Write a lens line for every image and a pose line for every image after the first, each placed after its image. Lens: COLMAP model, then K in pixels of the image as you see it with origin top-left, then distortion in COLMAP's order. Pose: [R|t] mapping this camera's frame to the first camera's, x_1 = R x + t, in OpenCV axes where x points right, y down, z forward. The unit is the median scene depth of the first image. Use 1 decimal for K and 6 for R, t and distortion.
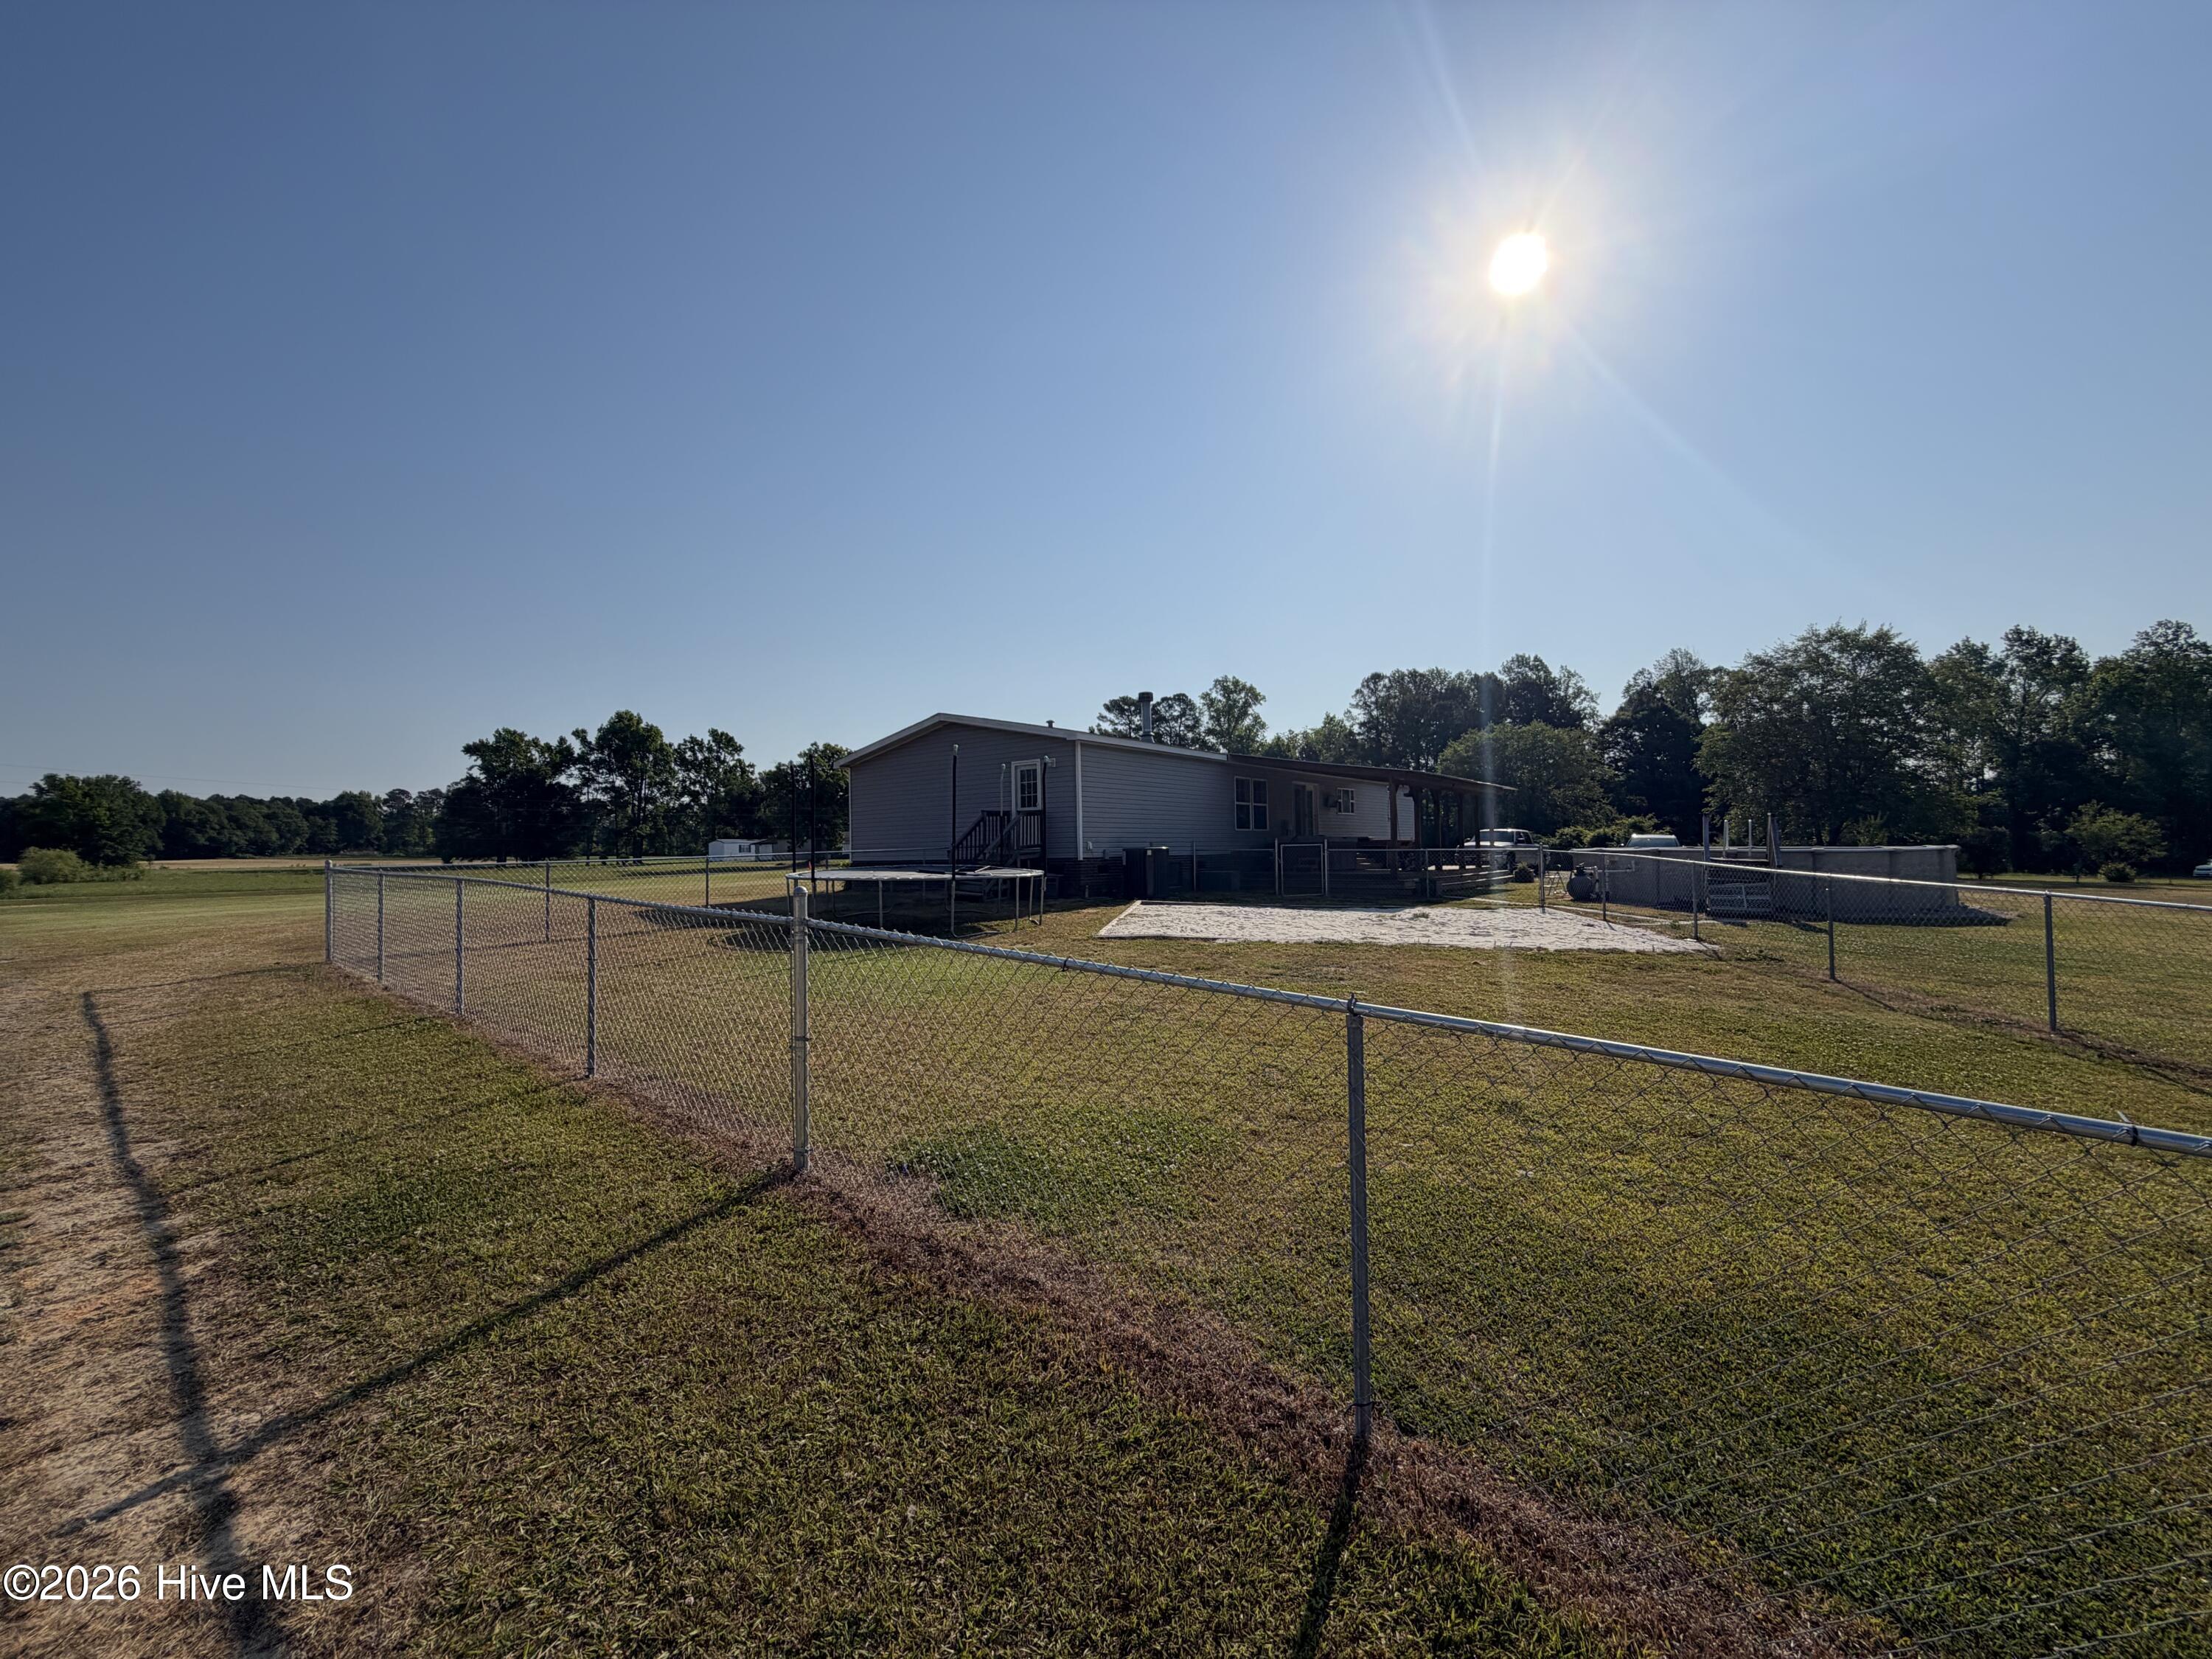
lens RADIAL K [[884.0, 0, 1106.0], [0, 884.0, 829.5], [0, 0, 1]] dist [0.001020, 0.000245]
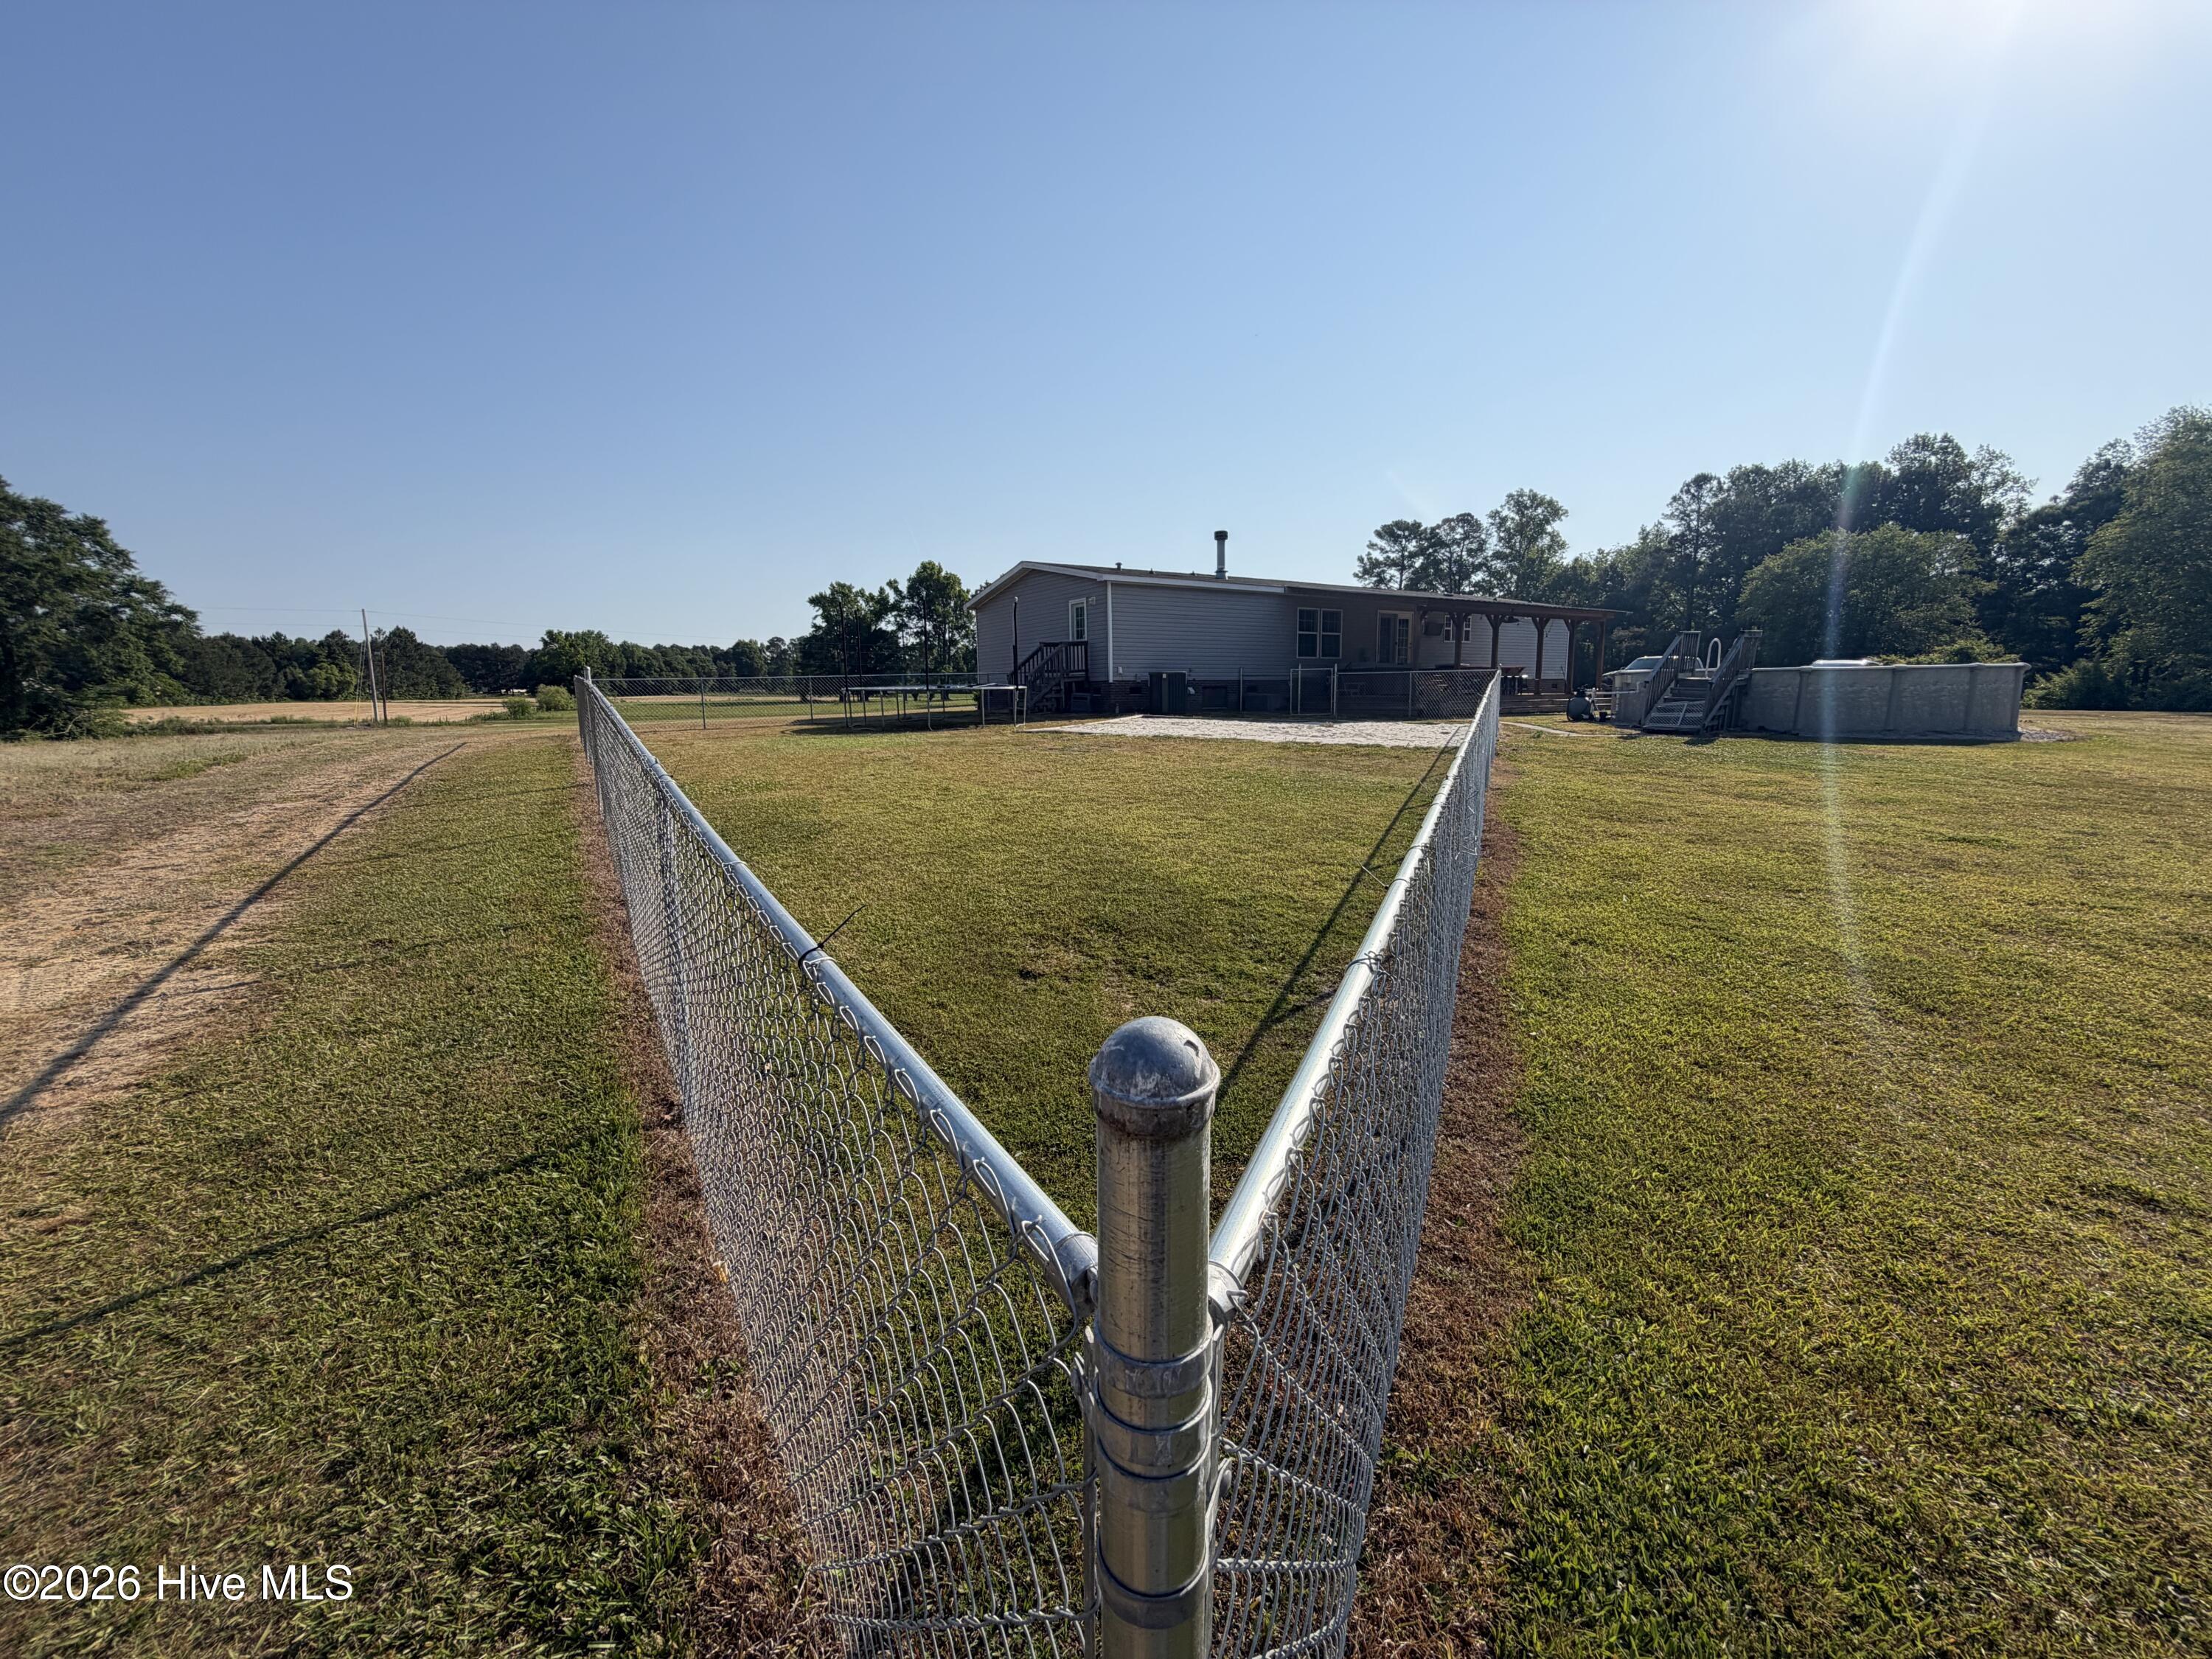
lens RADIAL K [[884.0, 0, 1106.0], [0, 884.0, 829.5], [0, 0, 1]] dist [0.001020, 0.000245]
pose [[0.945544, 0.051518, -0.321390, 0.044495], [0.006734, 0.984087, 0.177558, 0.002184], [0.325423, -0.170053, 0.930151, -0.021228]]
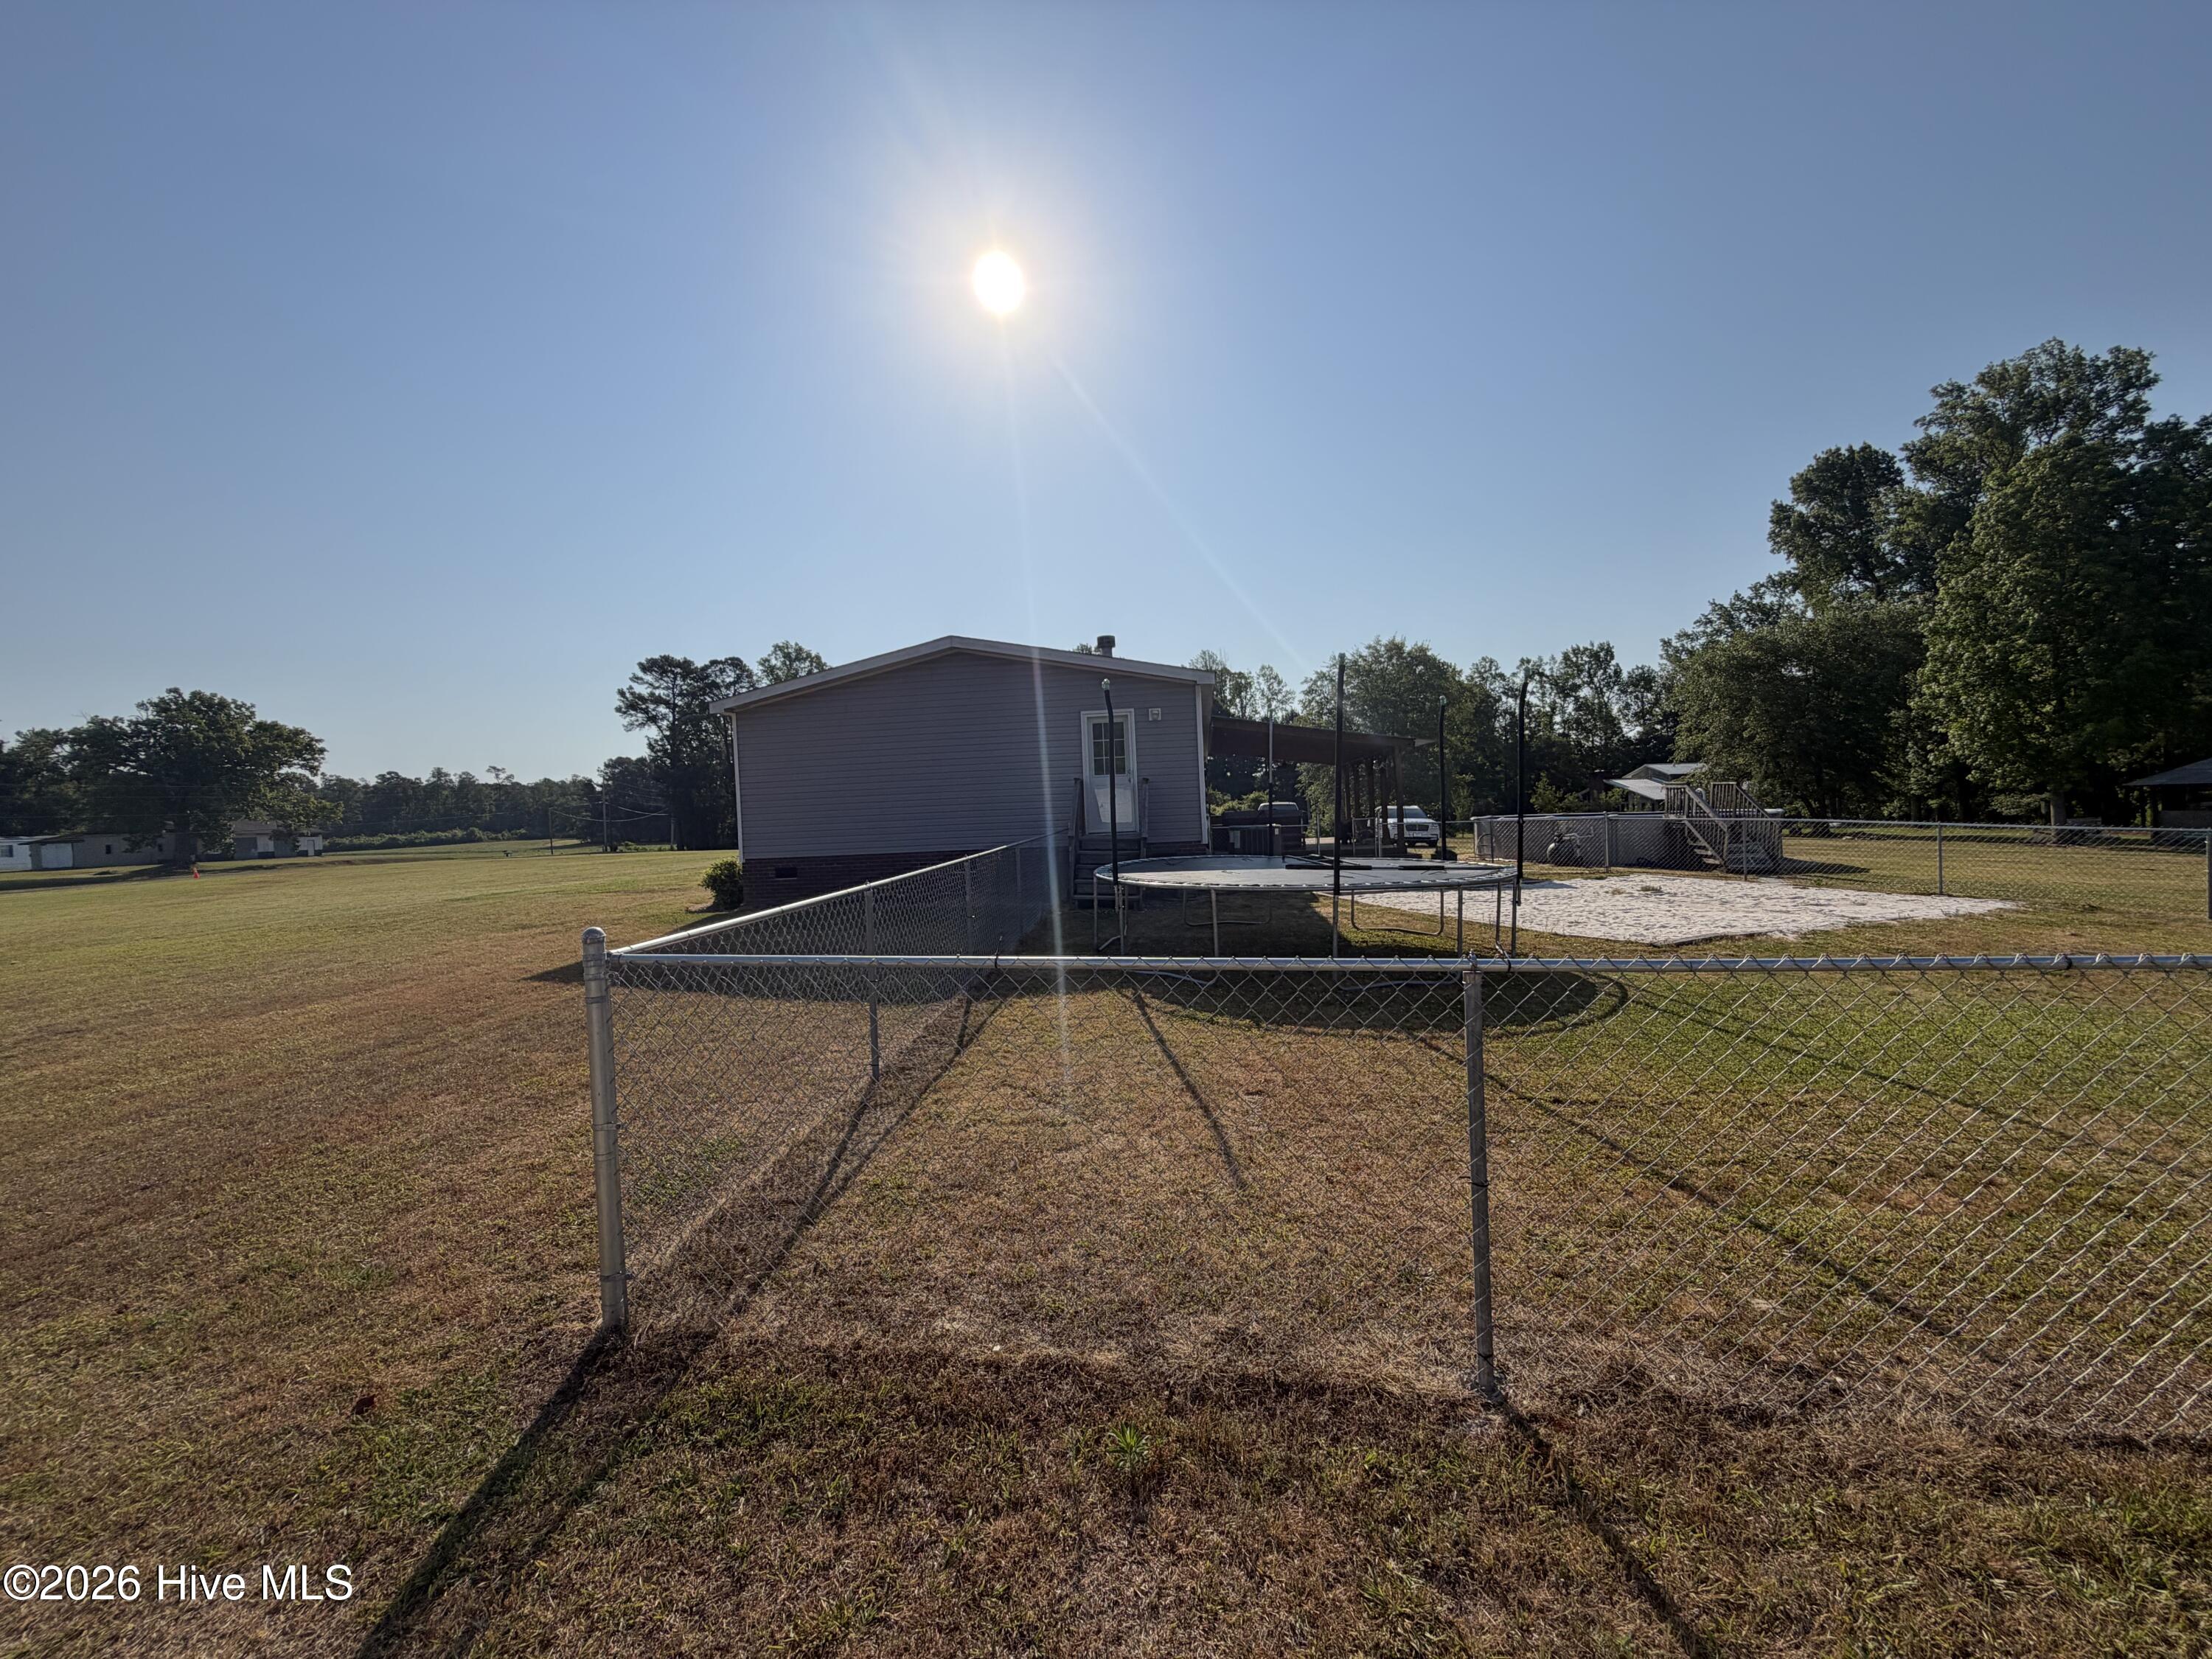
lens RADIAL K [[887.8, 0, 1106.0], [0, 887.8, 829.5], [0, 0, 1]] dist [0.010147, 0.000111]
pose [[0.858002, -0.025291, 0.513024, -0.057785], [0.013543, 0.999554, 0.026625, -0.000281], [-0.513468, -0.015896, 0.857961, 0.043944]]
